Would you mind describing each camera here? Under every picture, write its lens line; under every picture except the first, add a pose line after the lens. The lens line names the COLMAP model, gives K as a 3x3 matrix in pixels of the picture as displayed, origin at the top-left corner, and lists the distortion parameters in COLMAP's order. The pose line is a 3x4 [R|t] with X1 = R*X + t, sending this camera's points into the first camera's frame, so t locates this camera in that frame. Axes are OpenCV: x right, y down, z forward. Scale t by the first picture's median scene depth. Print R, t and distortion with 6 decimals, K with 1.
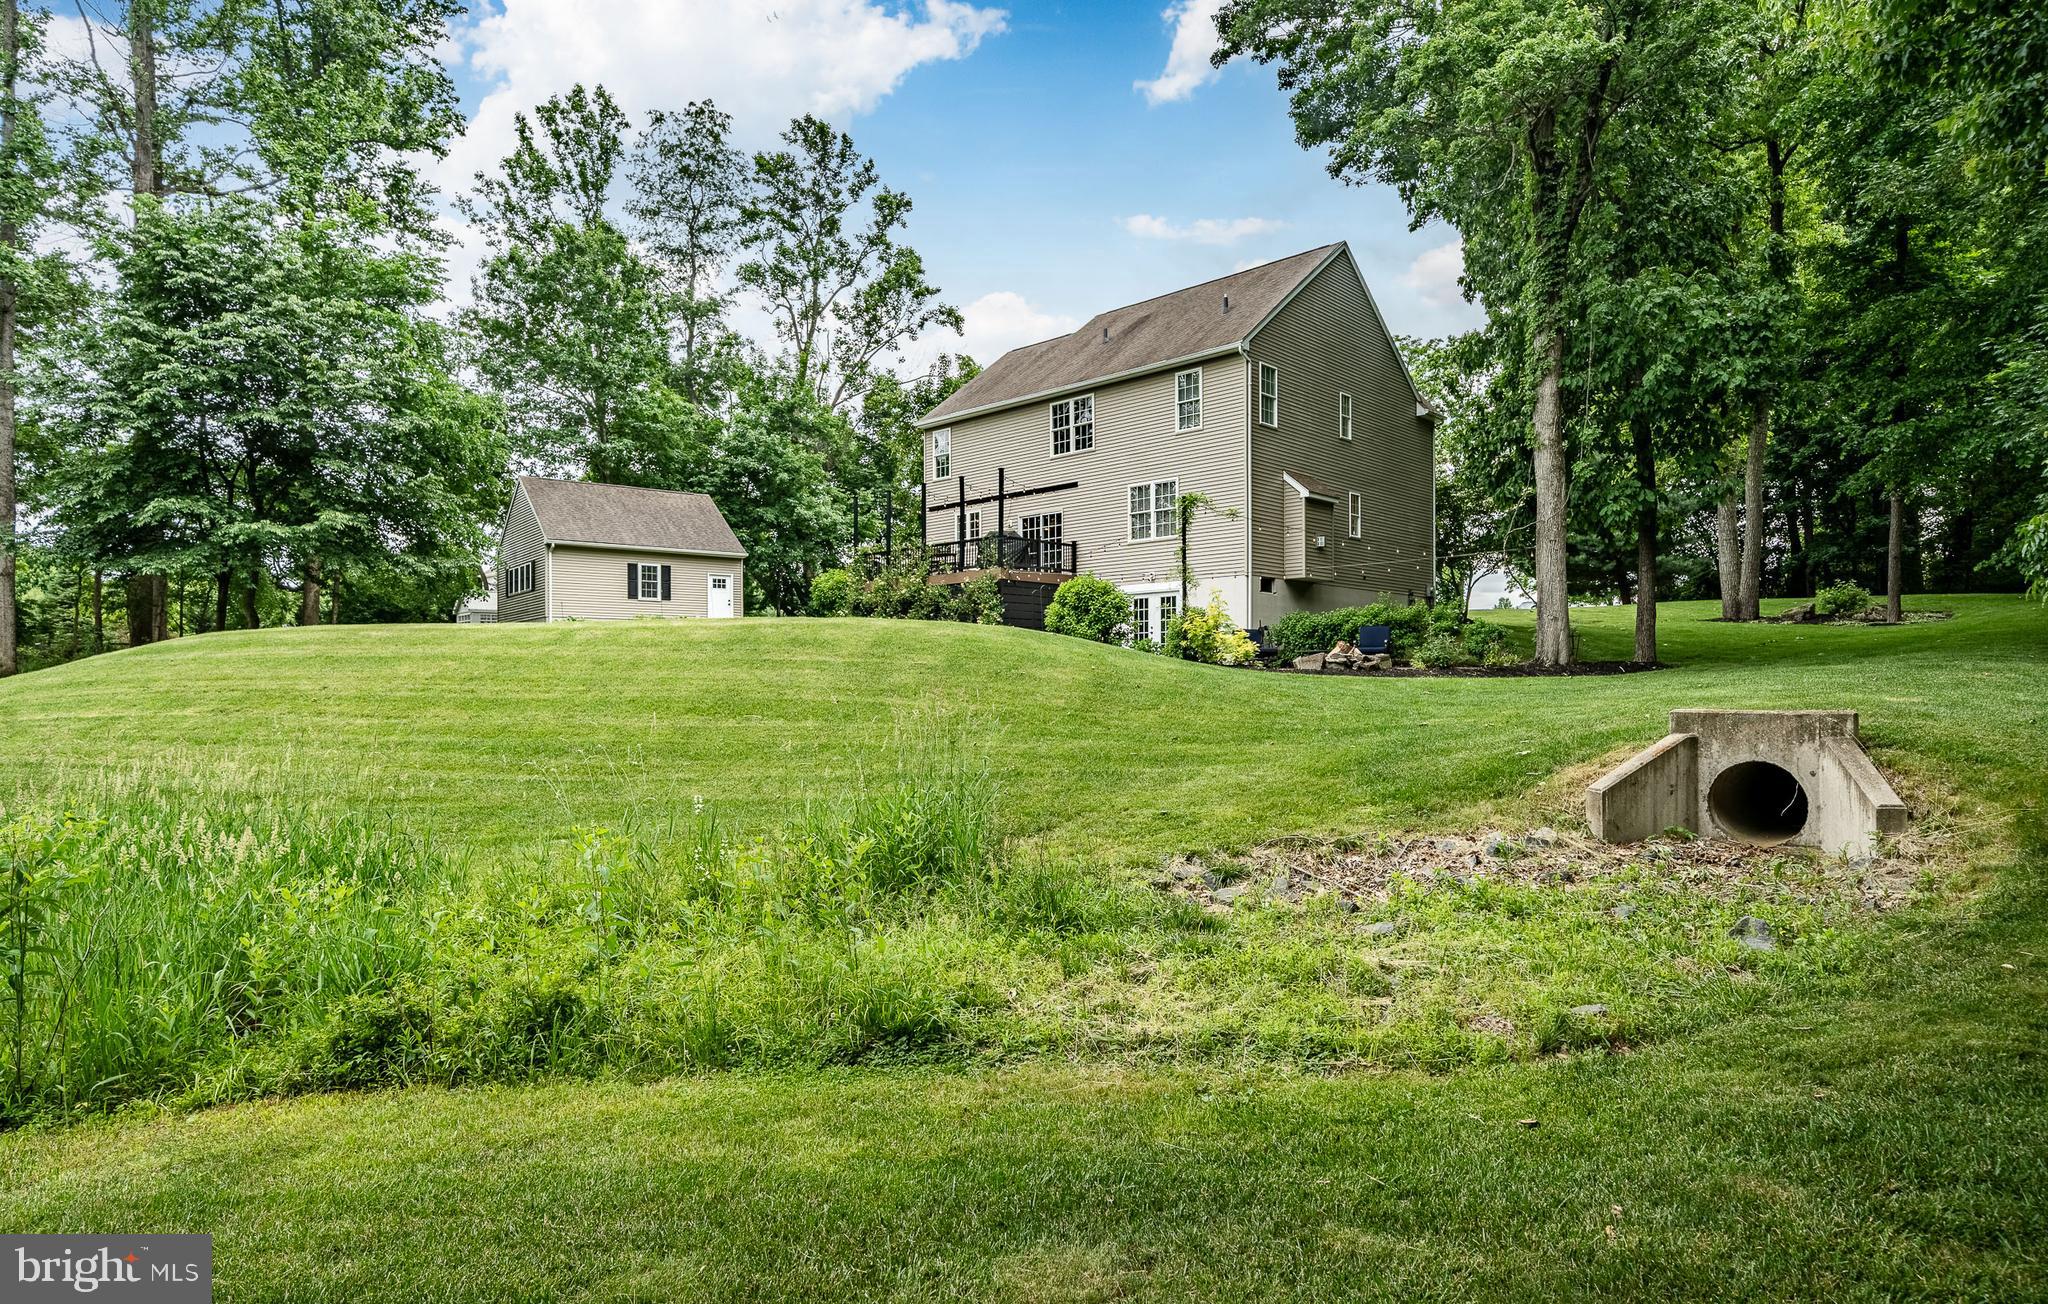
lens RADIAL K [[1159.3, 0, 1023.8], [0, 1159.3, 674.2], [0, 0, 1]] dist [-0.007179, 0.000715]
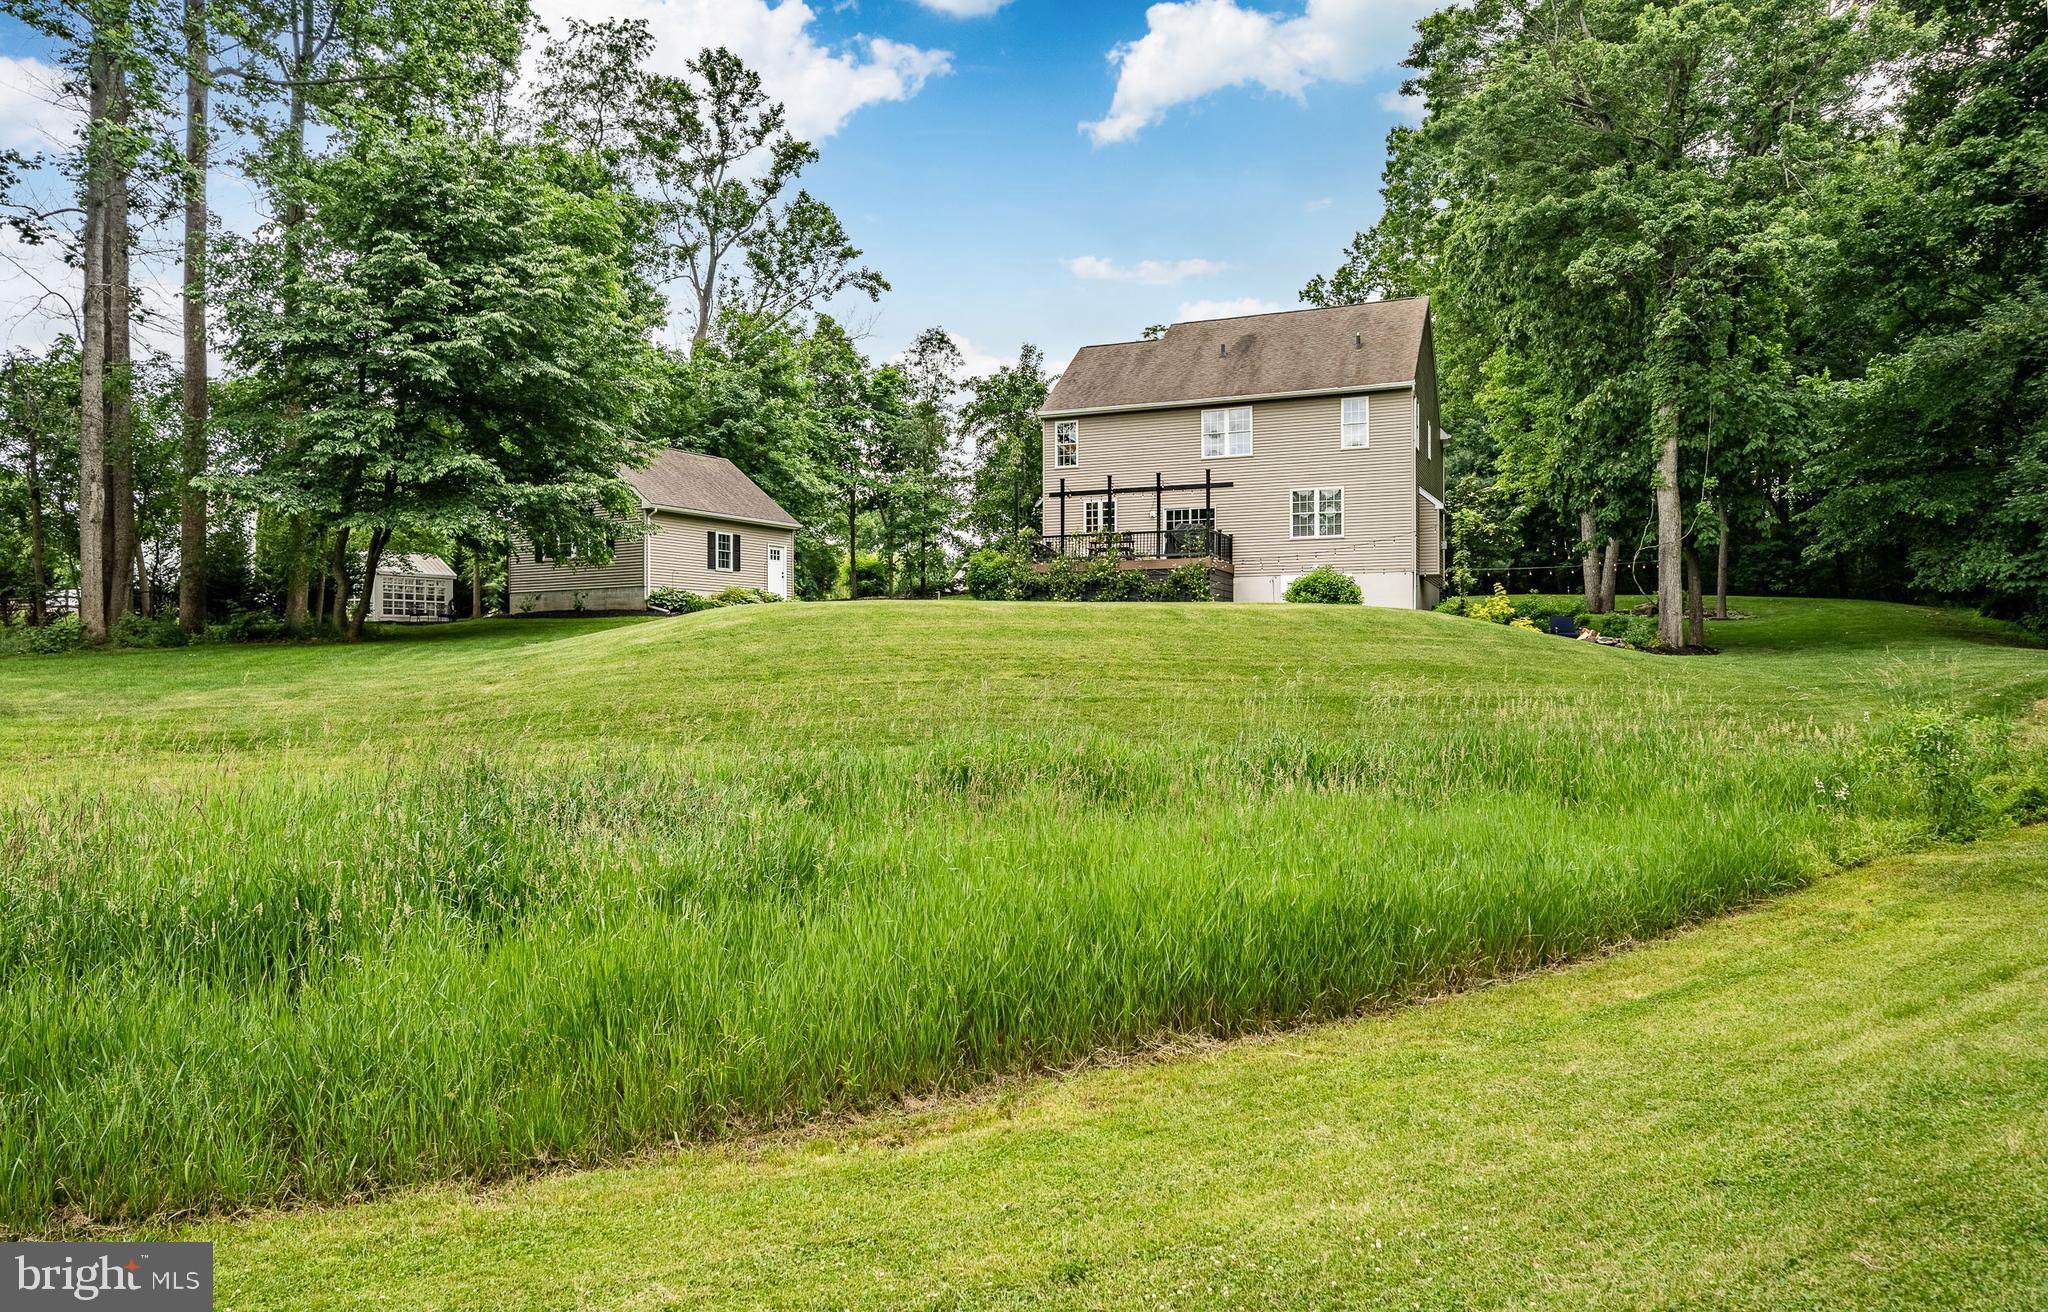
lens RADIAL K [[1333.6, 0, 1020.3], [0, 1333.6, 646.5], [0, 0, 1]] dist [-0.005490, 0.000089]
pose [[0.928056, 0.009429, 0.372321, -0.500268], [-0.006931, 0.999944, -0.008046, 0.005582], [-0.372376, 0.004887, 0.928069, -0.107059]]
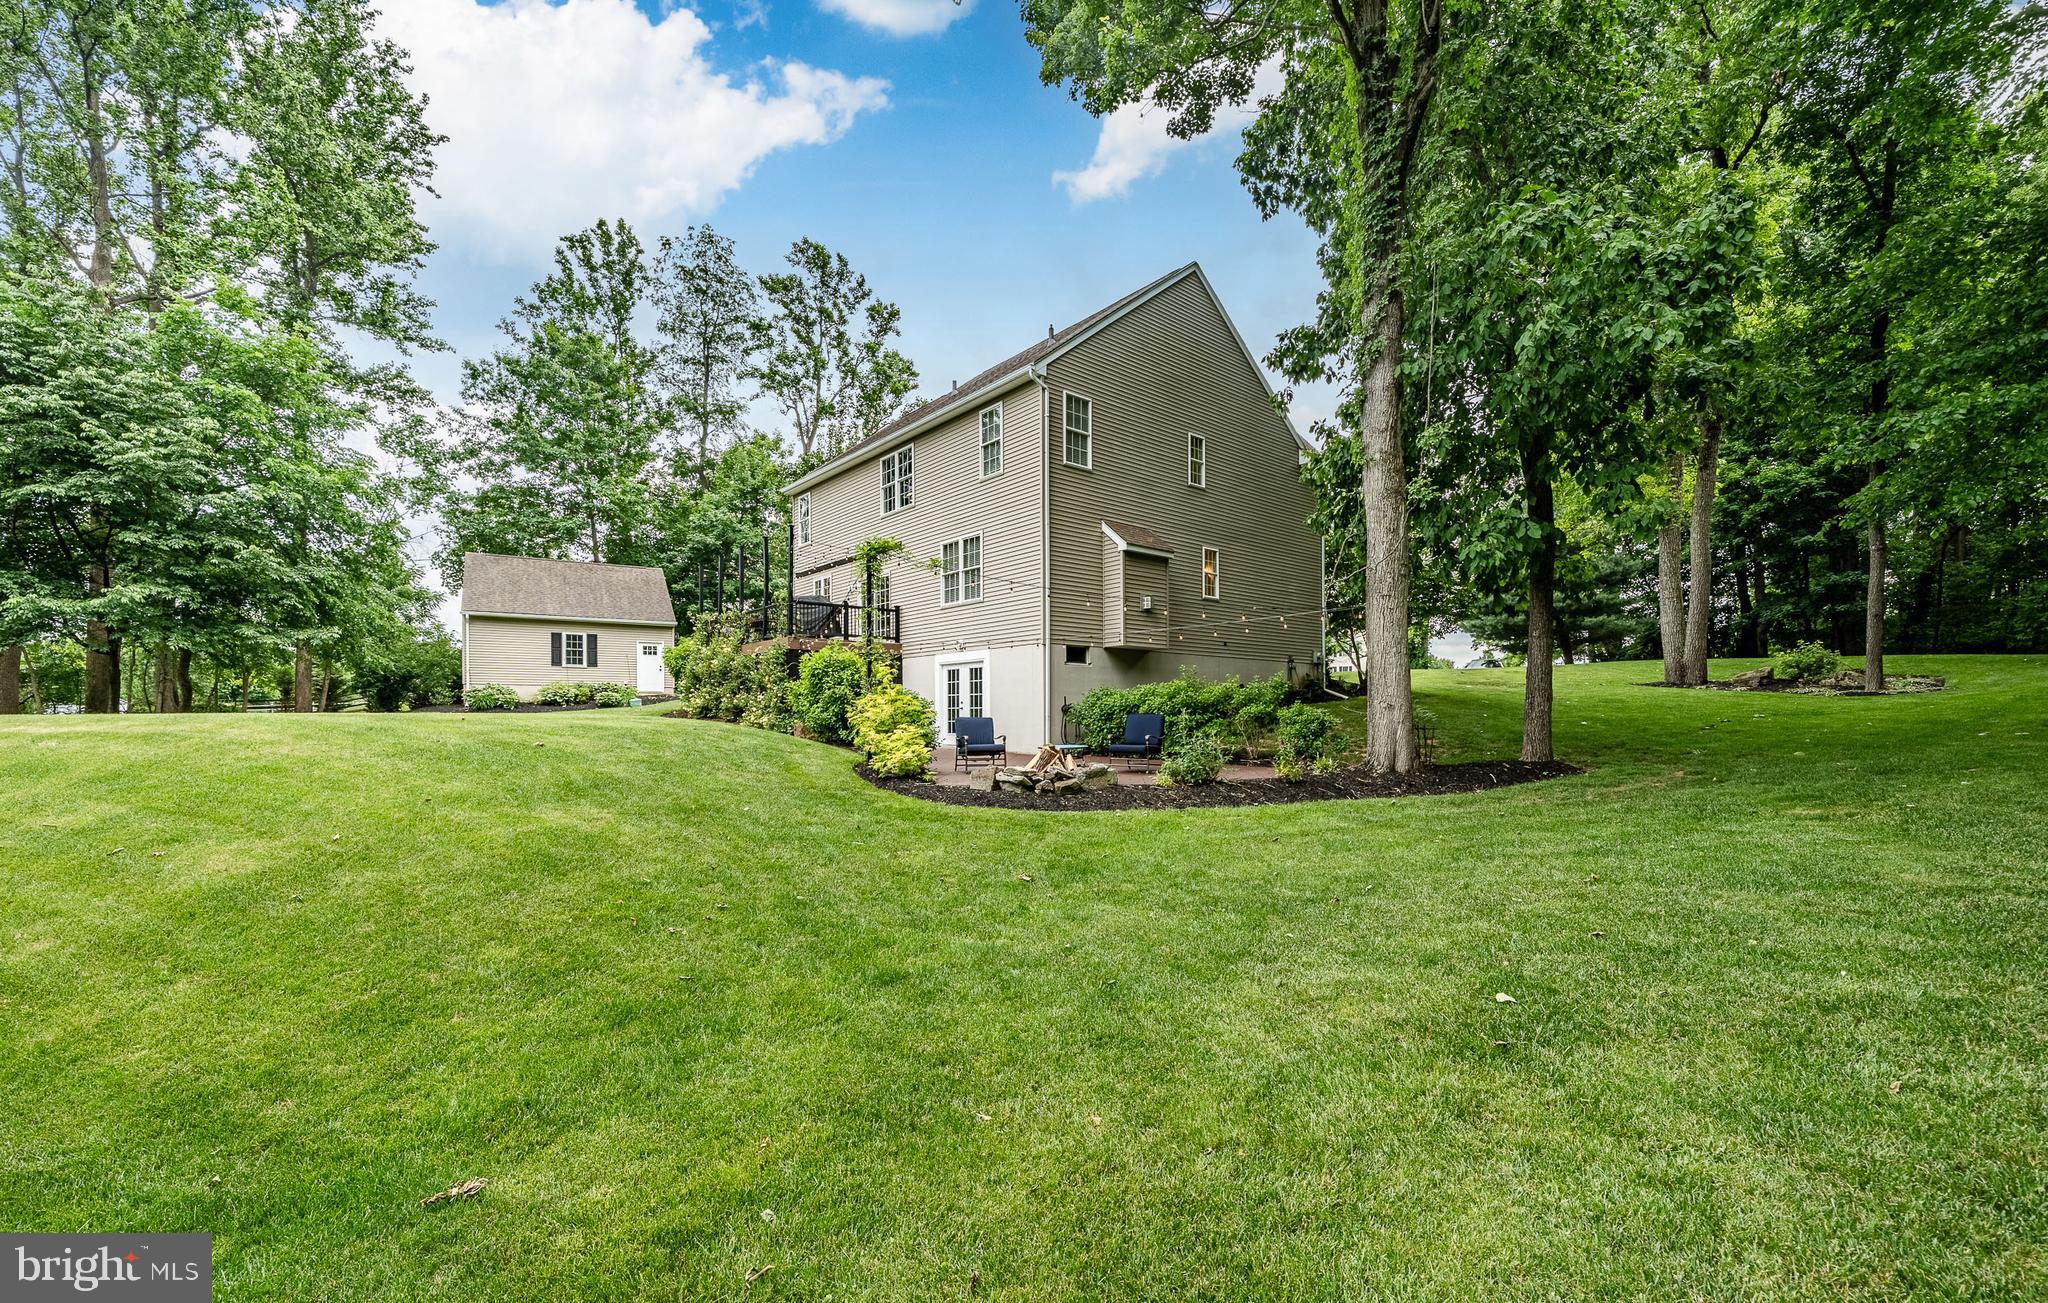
lens RADIAL K [[852.3, 0, 1024.8], [0, 852.3, 702.3], [0, 0, 1]] dist [-0.008151, -0.000847]
pose [[0.993700, 0.001645, -0.112057, 0.172908], [-0.002391, 0.999976, -0.006524, -0.027238], [0.112044, 0.006750, 0.993680, 0.269999]]
